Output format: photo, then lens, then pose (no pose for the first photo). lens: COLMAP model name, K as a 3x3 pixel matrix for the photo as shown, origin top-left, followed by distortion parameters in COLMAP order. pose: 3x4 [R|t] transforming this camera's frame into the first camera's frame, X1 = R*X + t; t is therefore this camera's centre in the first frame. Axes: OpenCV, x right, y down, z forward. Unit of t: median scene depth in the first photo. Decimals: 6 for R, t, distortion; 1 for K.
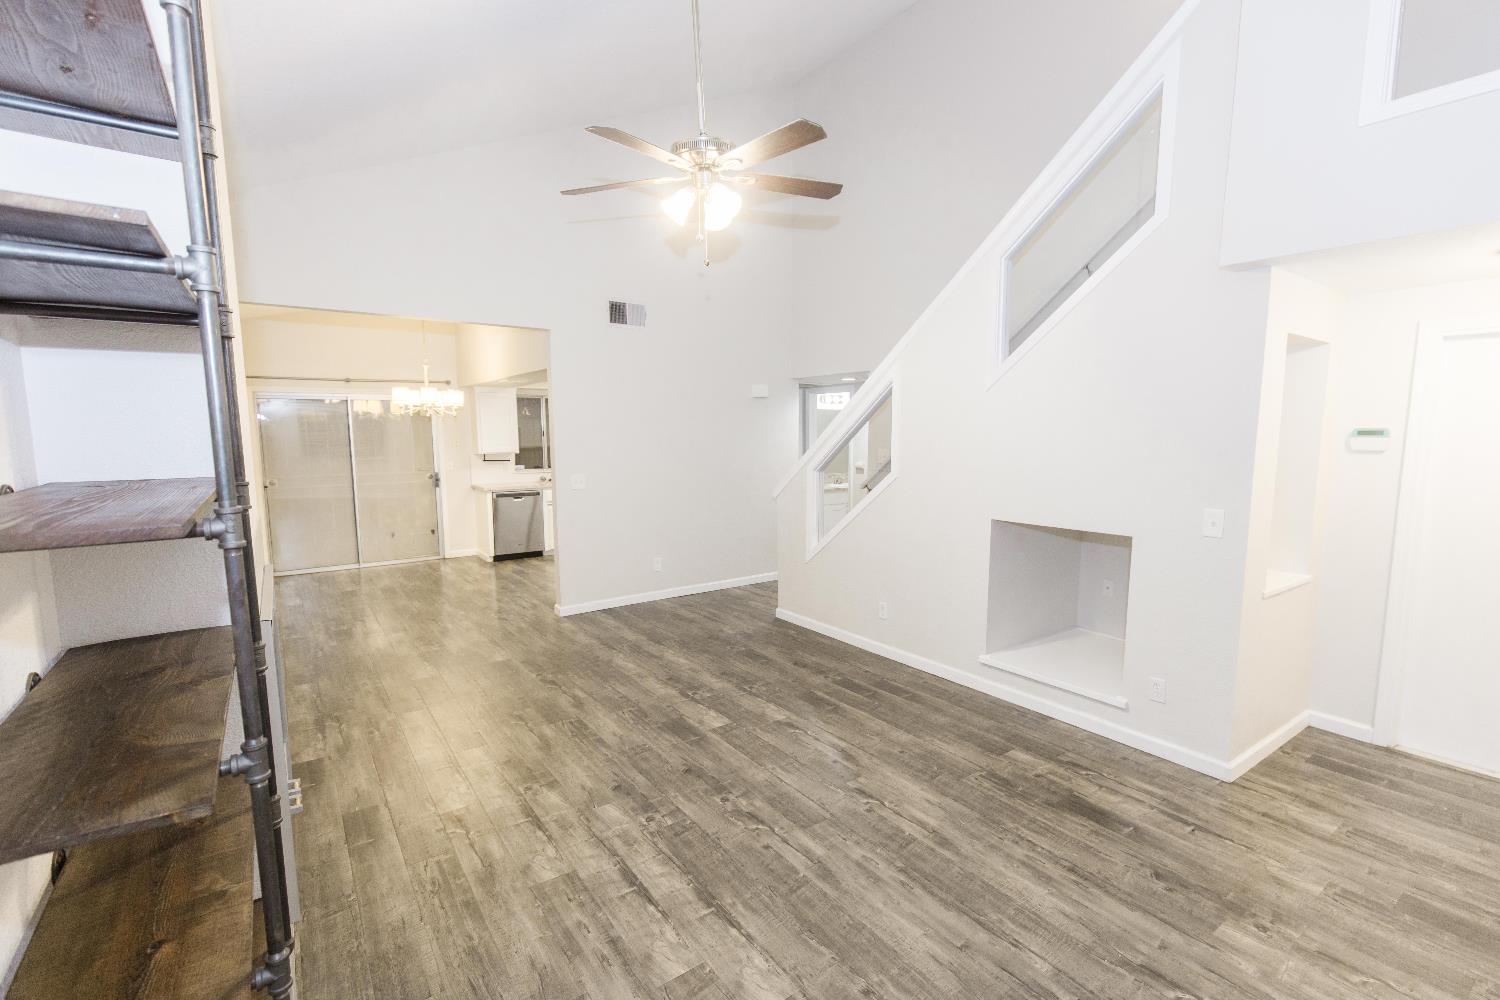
lens RADIAL K [[669.7, 0, 751.8], [0, 669.7, 505.2], [0, 0, 1]] dist [-0.000273, -0.000839]
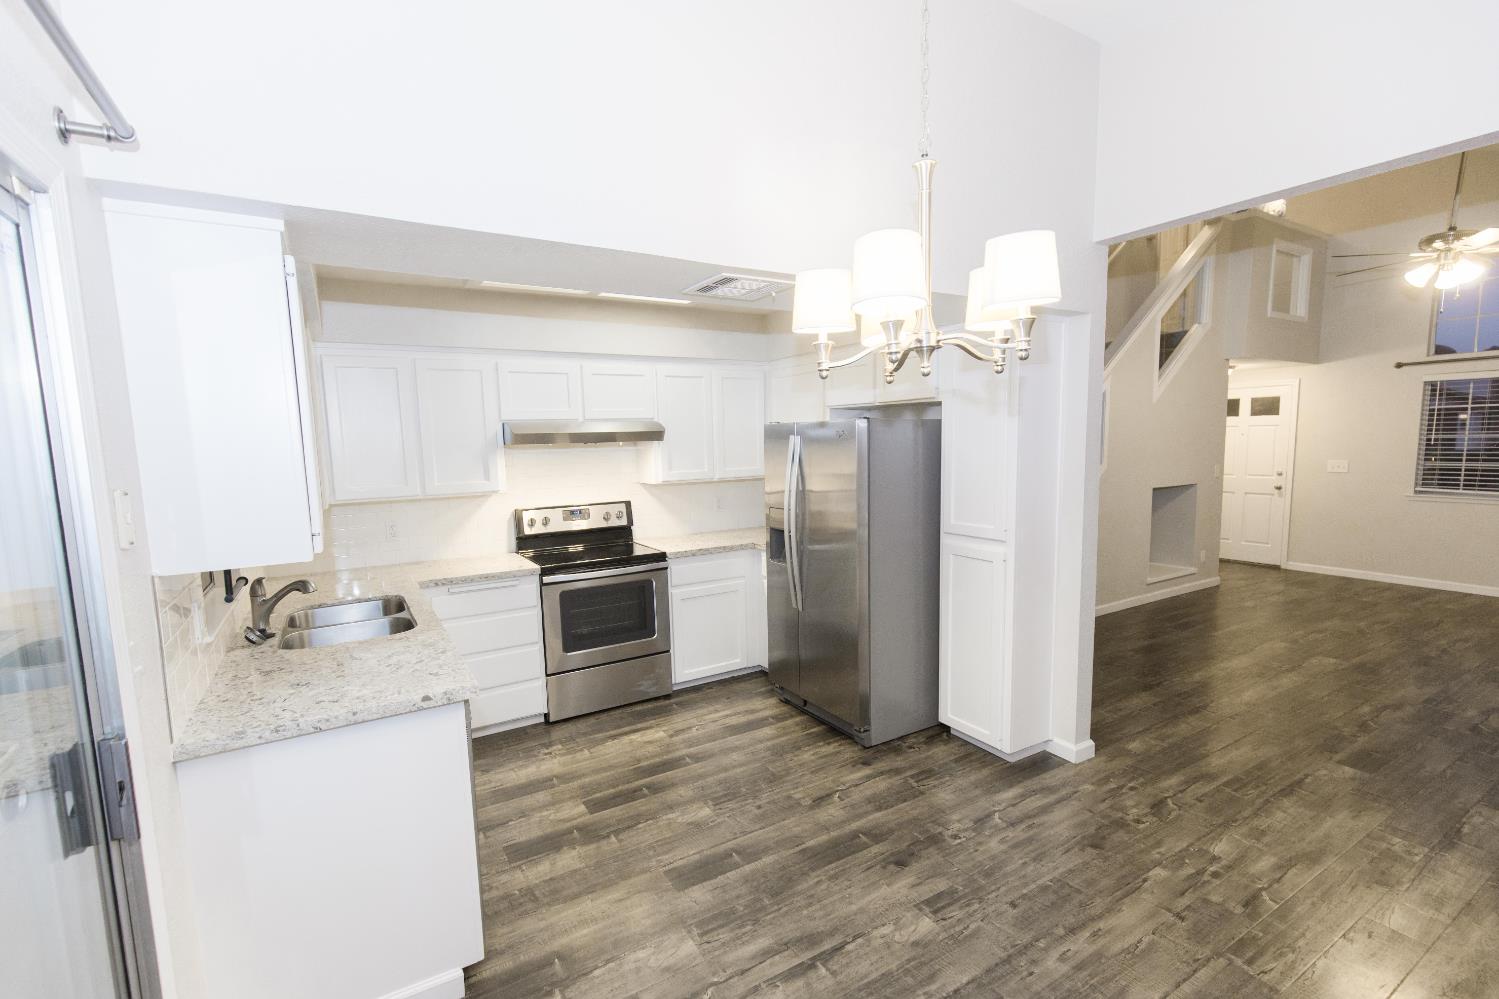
lens RADIAL K [[685.1, 0, 752.1], [0, 685.1, 513.6], [0, 0, 1]] dist [0.003120, -0.001505]
pose [[0.071819, -0.107730, 0.991583, -1.653182], [0.129926, 0.986690, 0.097788, -0.250976], [-0.988919, 0.121810, 0.084860, 2.326432]]
